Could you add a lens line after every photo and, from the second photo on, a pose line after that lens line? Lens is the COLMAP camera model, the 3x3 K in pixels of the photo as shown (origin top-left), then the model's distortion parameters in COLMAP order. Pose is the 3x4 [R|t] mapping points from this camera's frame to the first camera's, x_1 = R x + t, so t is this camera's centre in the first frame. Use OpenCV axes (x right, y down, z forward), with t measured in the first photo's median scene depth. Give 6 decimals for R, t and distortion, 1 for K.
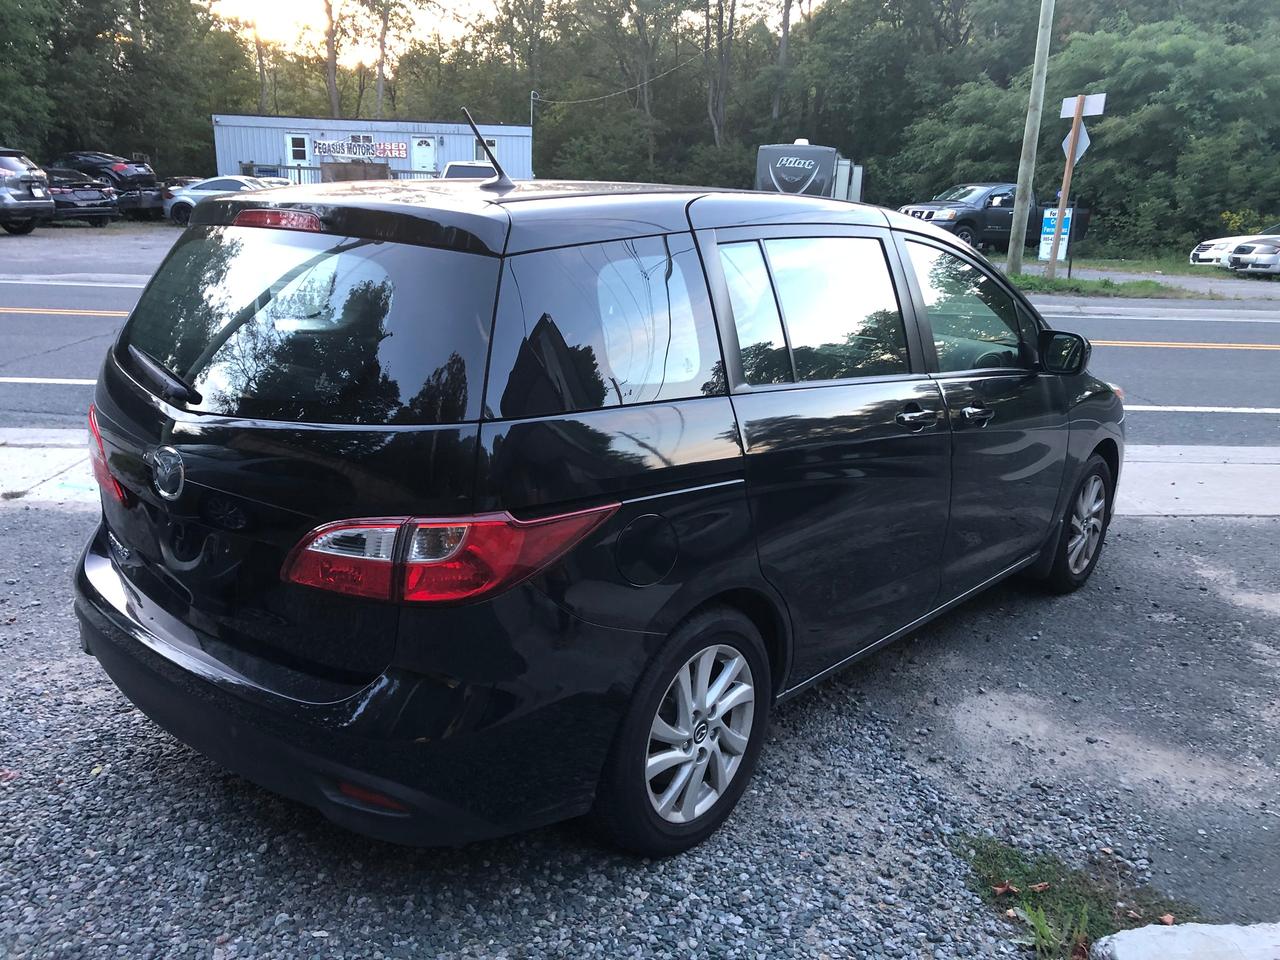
lens RADIAL K [[1023.1, 0, 640.0], [0, 1023.1, 480.0], [0, 0, 1]] dist [0.032313, -0.013190]
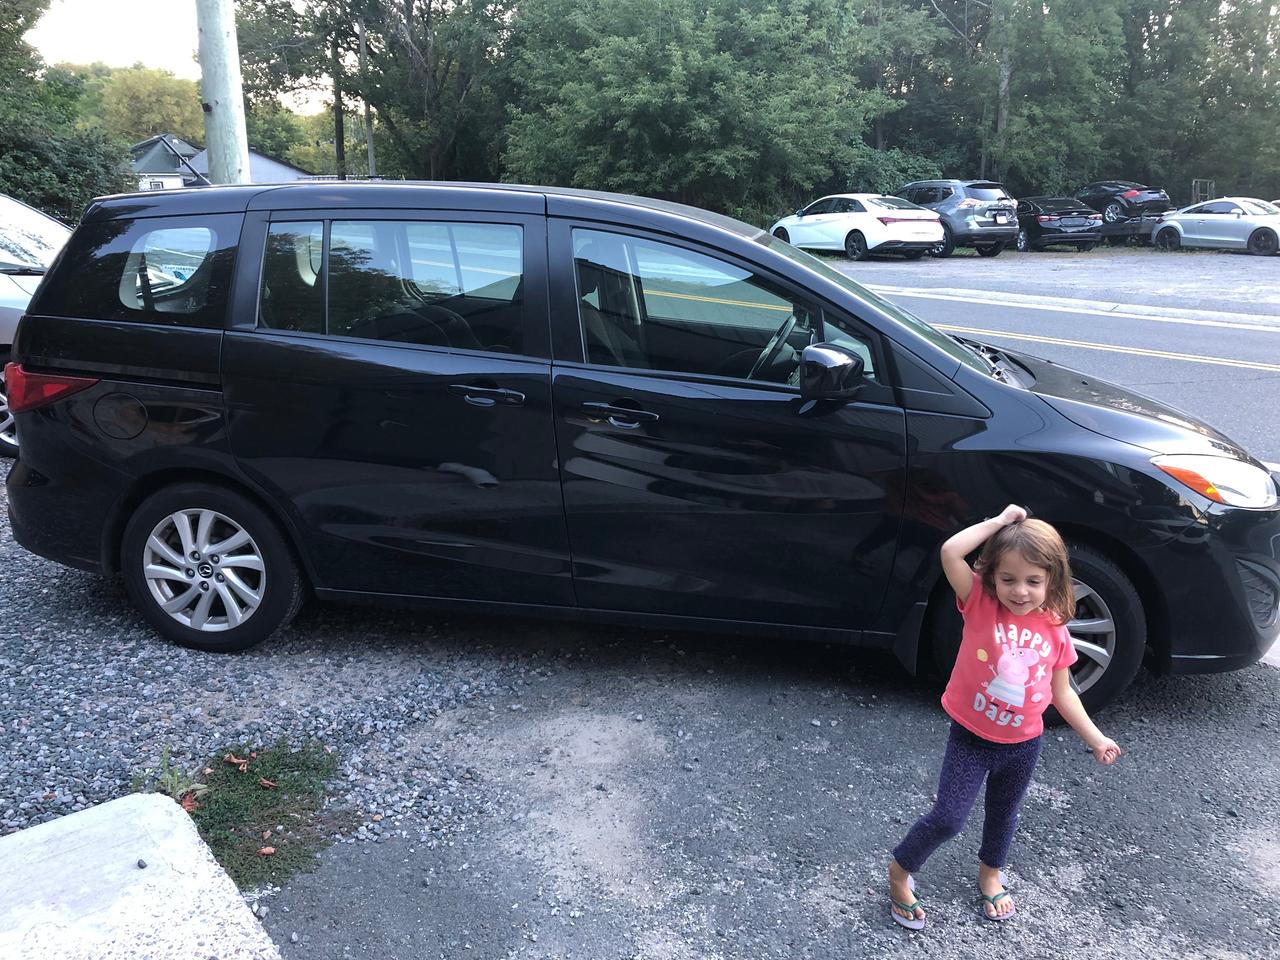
lens RADIAL K [[1023.1, 0, 640.0], [0, 1023.1, 480.0], [0, 0, 1]] dist [0.032313, -0.013190]
pose [[0.568791, 0.190435, -0.800132, 0.135893], [-0.211329, 0.974004, 0.081589, -0.010349], [0.794869, 0.122684, 0.594249, 0.057012]]
